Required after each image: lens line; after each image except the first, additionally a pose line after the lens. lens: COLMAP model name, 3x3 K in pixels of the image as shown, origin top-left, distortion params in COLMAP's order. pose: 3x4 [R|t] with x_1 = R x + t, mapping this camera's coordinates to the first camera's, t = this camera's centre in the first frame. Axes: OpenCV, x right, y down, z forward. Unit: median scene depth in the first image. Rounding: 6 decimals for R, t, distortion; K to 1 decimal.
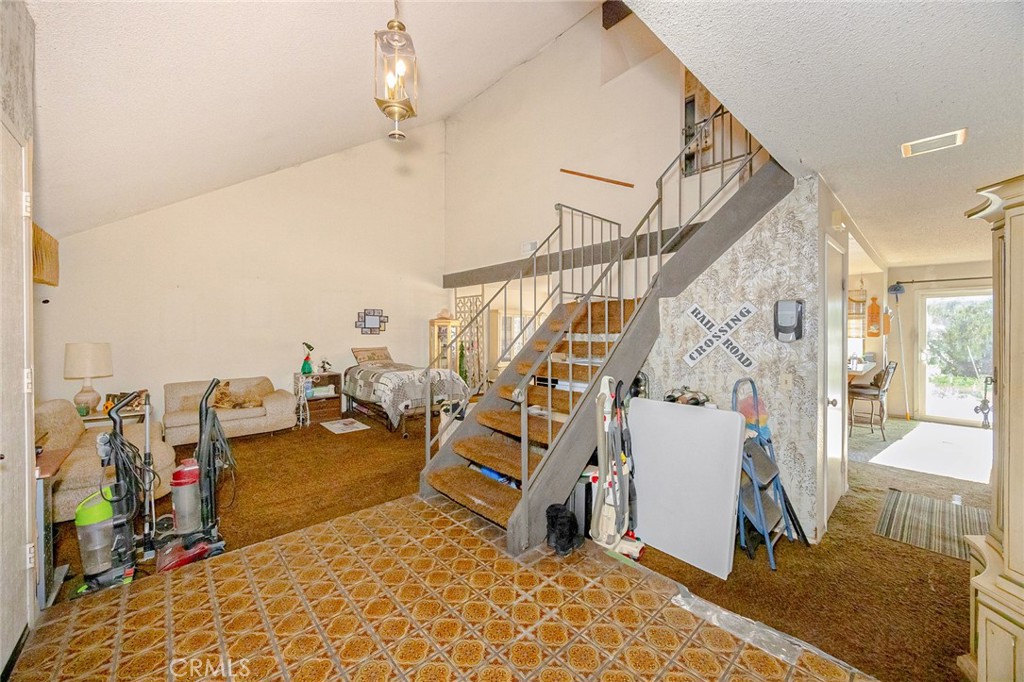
lens RADIAL K [[383.6, 0, 513.5], [0, 383.6, 337.9], [0, 0, 1]] dist [-0.012860, 0.000034]
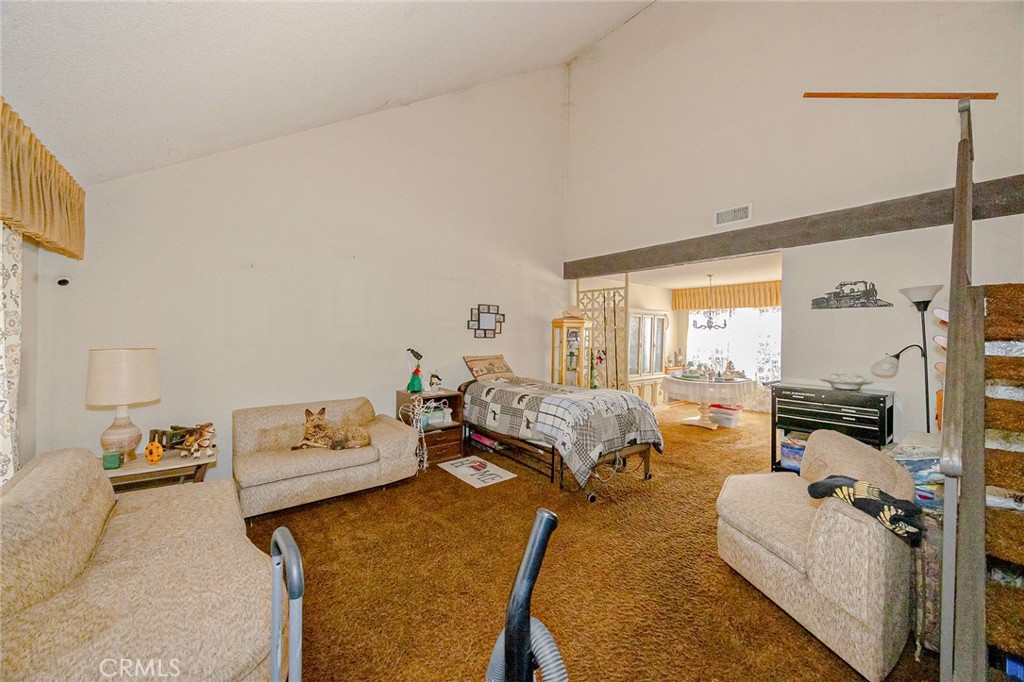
lens RADIAL K [[383.6, 0, 509.8], [0, 383.6, 337.2], [0, 0, 1]] dist [-0.012860, 0.000034]
pose [[0.997977, 0.010261, -0.062738, -0.324914], [-0.010963, 0.999881, -0.010855, -0.003849], [0.062619, 0.011521, 0.997971, 0.298173]]
